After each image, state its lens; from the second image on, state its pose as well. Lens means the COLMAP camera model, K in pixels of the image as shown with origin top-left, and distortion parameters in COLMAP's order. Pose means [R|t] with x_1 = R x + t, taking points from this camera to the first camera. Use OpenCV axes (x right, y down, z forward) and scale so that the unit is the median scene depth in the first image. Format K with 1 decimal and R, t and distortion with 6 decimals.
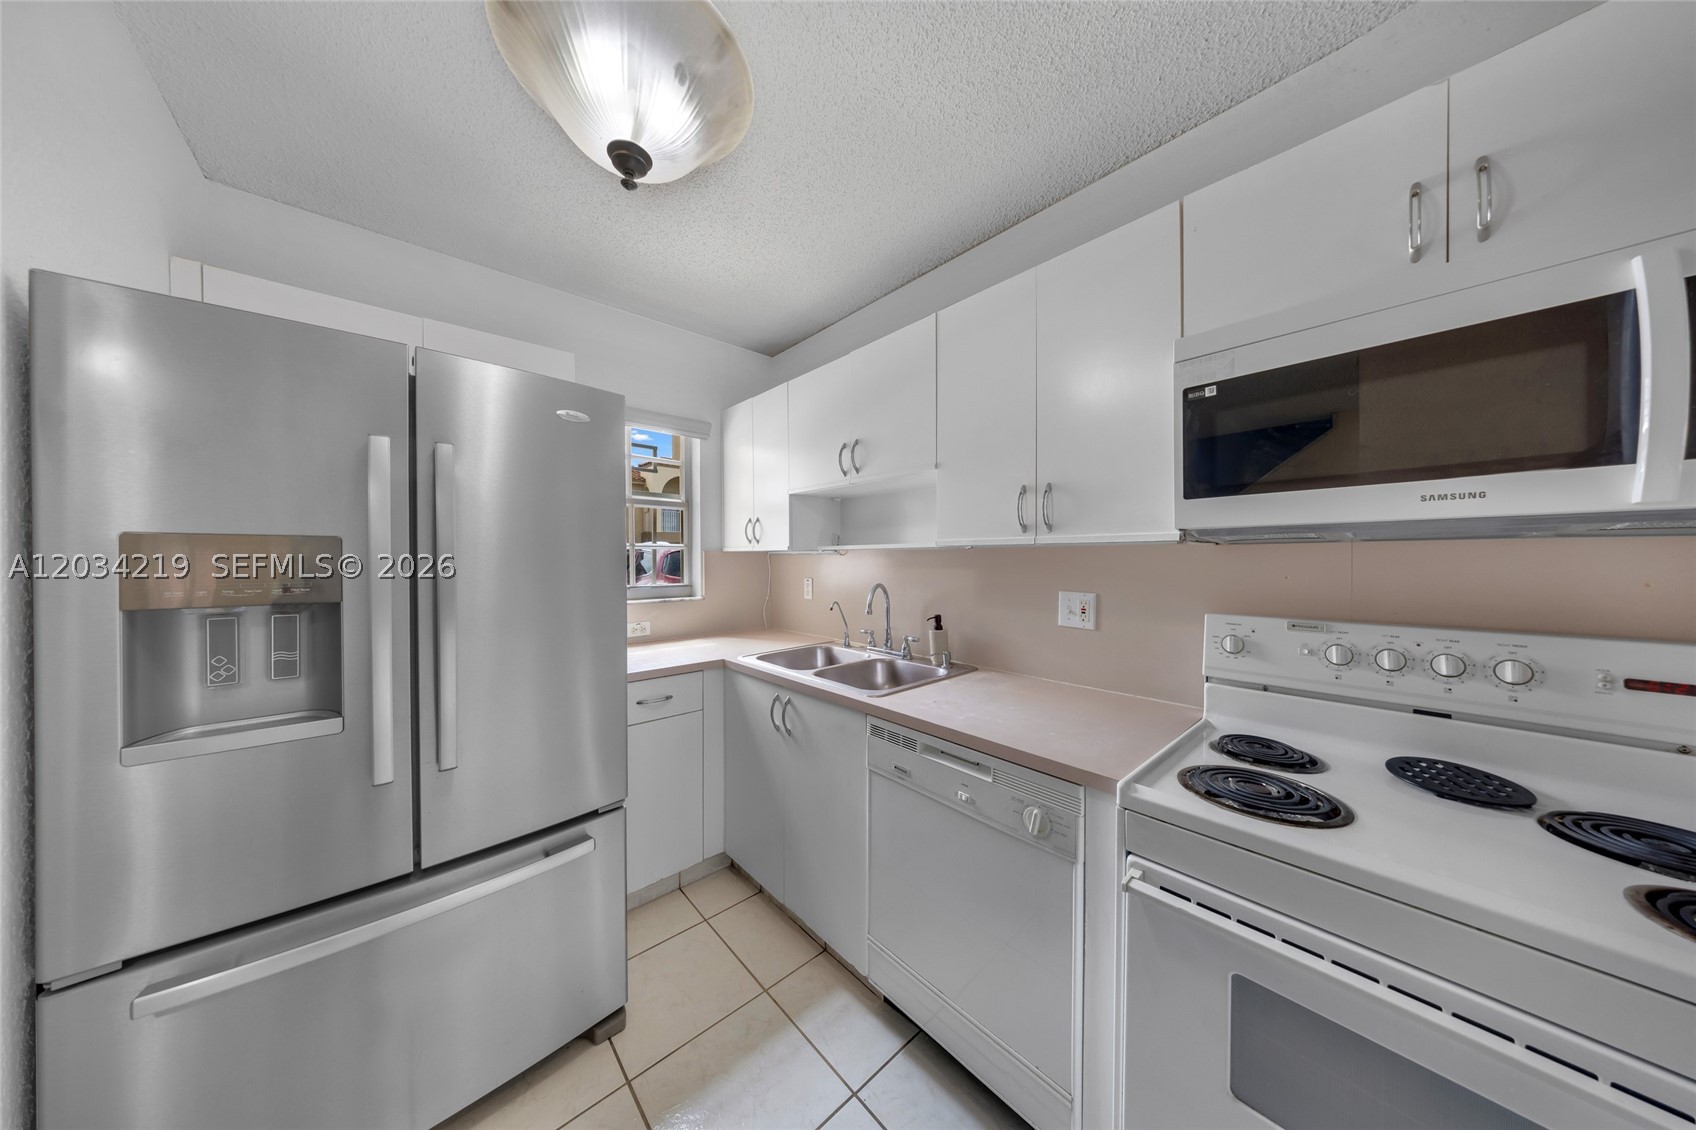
lens RADIAL K [[503.9, 0, 826.6], [0, 503.9, 560.2], [0, 0, 1]] dist [-0.000949, -0.000105]
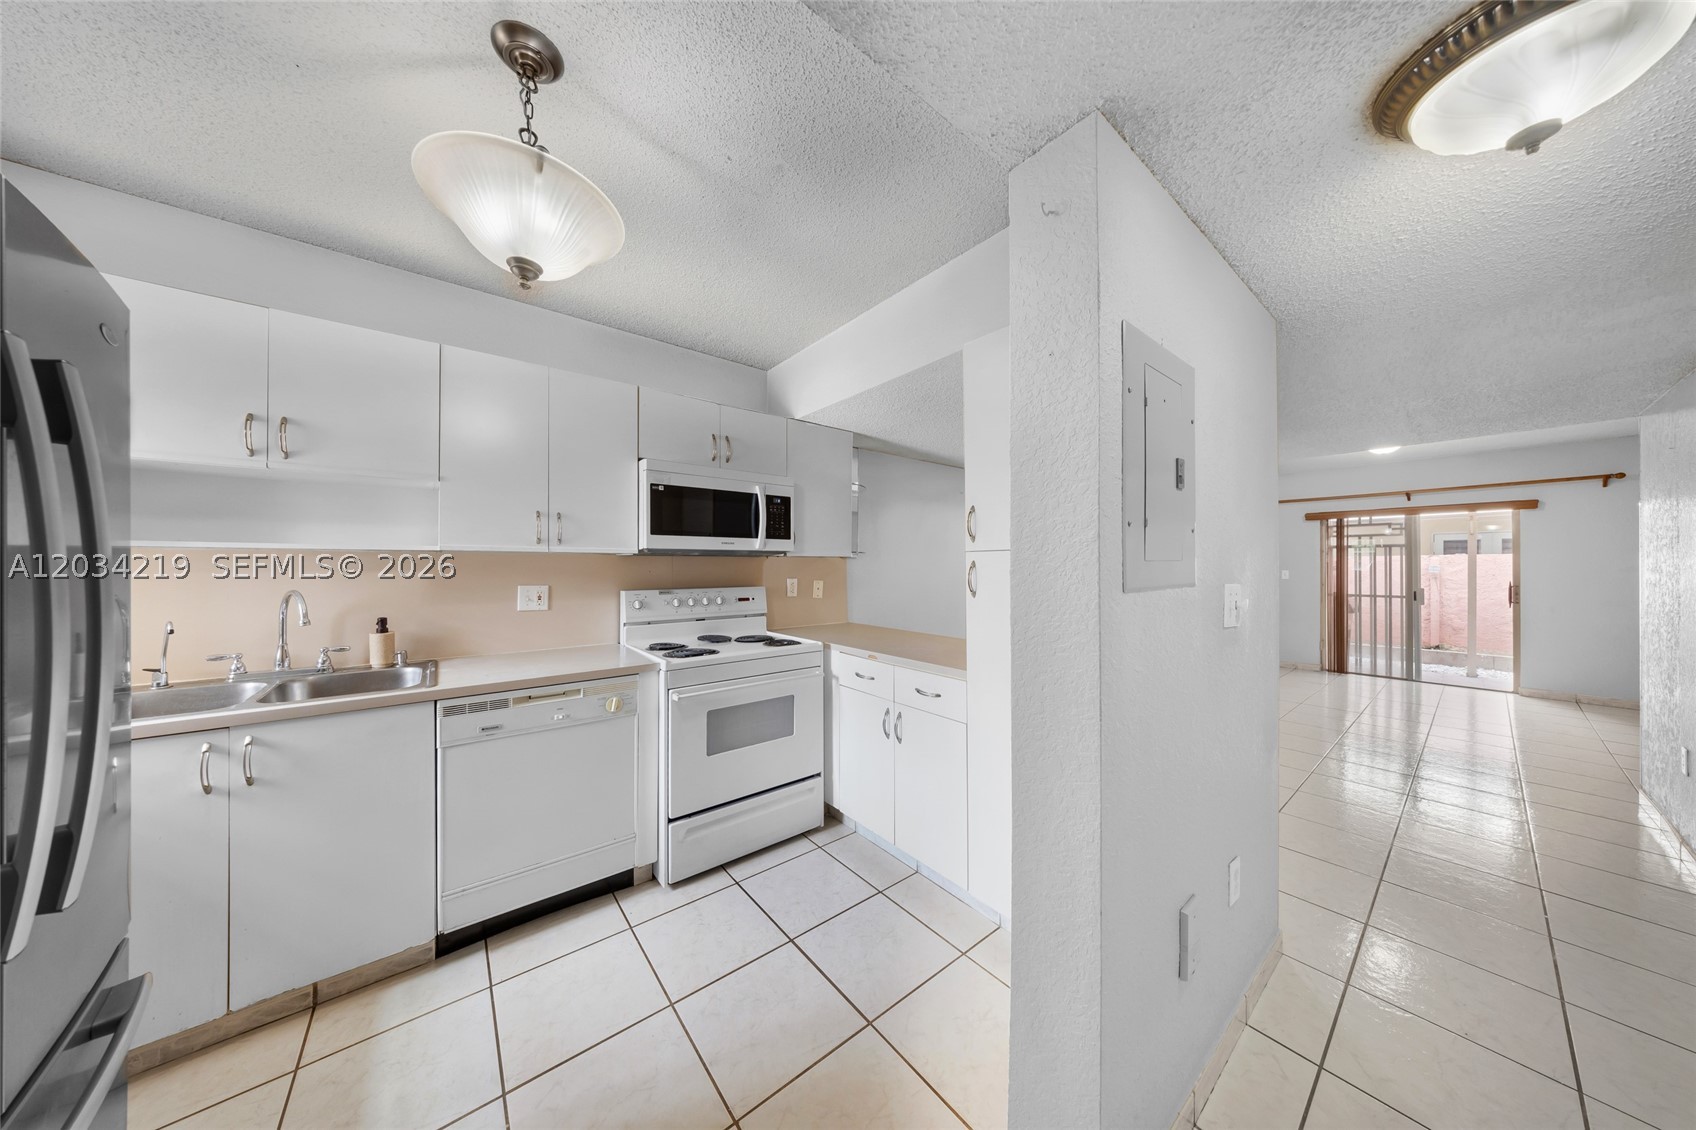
lens RADIAL K [[515.3, 0, 877.5], [0, 515.3, 565.8], [0, 0, 1]] dist [-0.000143, -0.000035]
pose [[0.004638, -0.002919, 0.999985, -1.150758], [-0.000364, 0.999996, 0.002921, 0.003202], [-0.999989, -0.000378, 0.004637, 0.020738]]
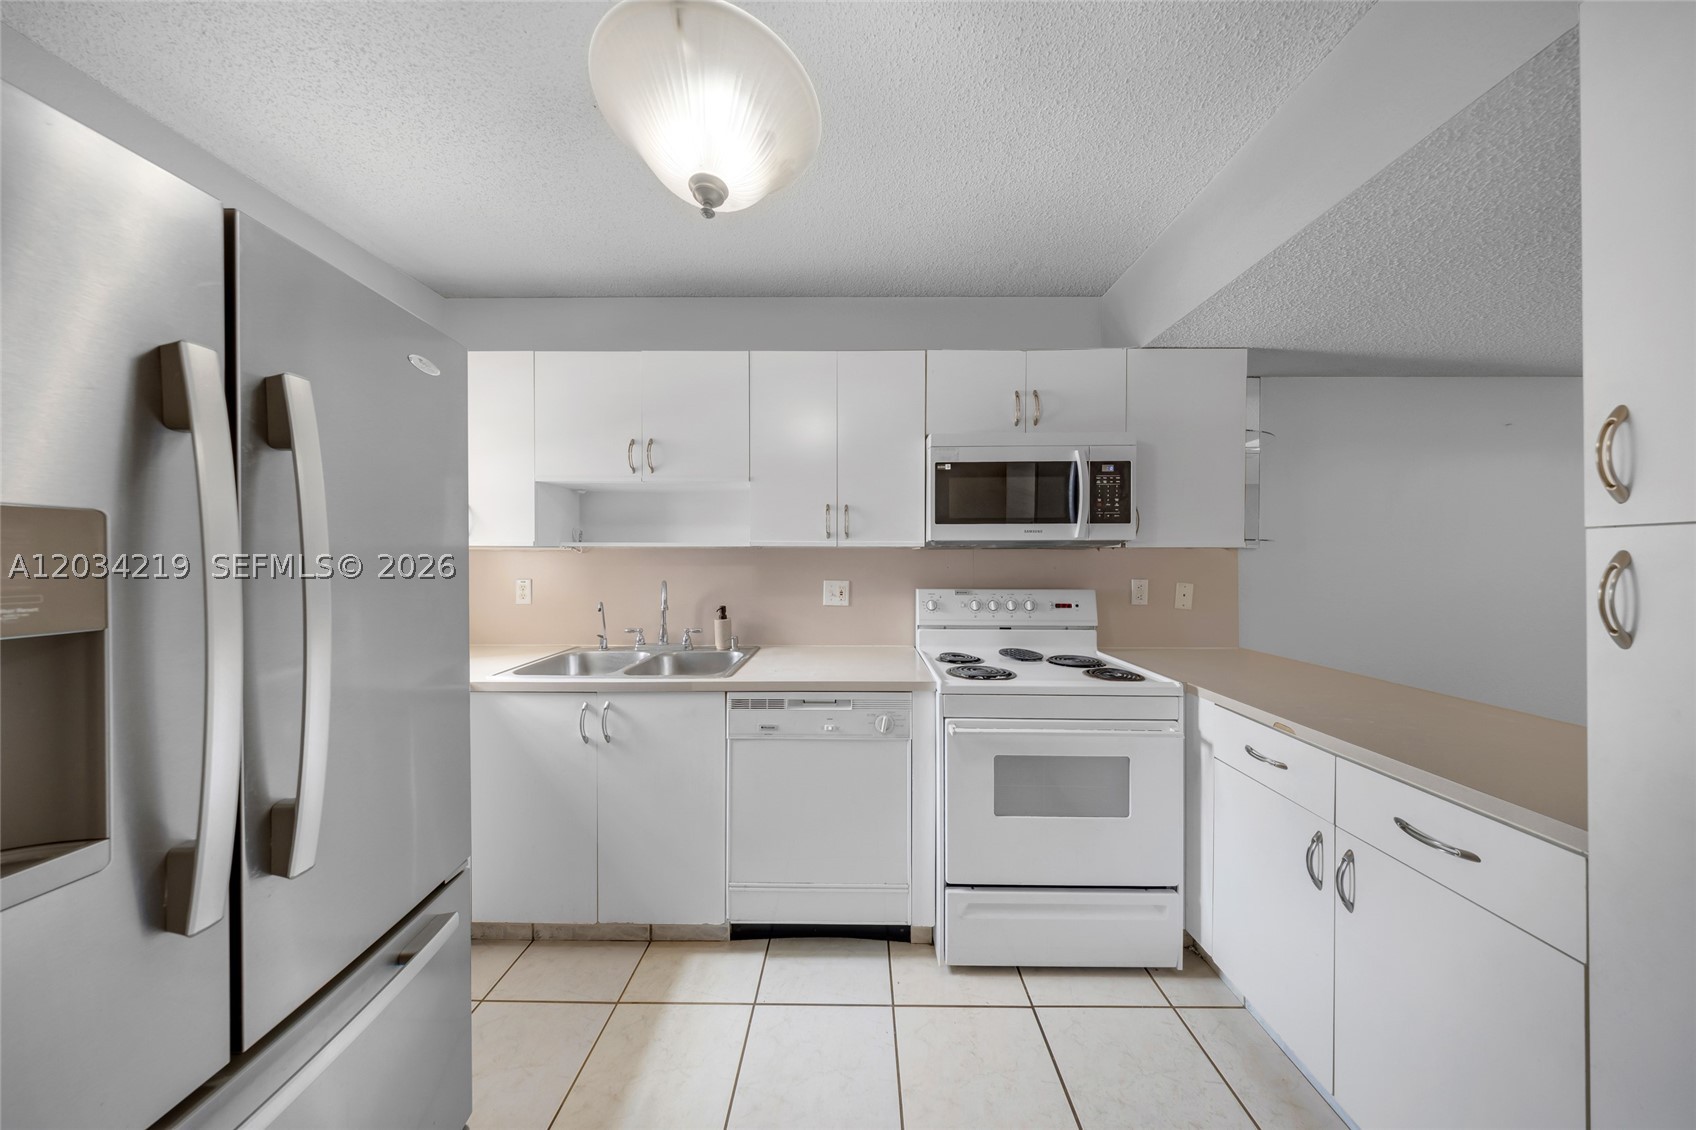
lens RADIAL K [[518.8, 0, 851.1], [0, 518.8, 560.0], [0, 0, 1]] dist [0.000327, -0.000048]
pose [[0.662604, -0.001458, 0.748969, -0.674838], [-0.000842, 0.999996, 0.002691, 0.001667], [-0.748970, -0.002414, 0.662600, 0.007206]]
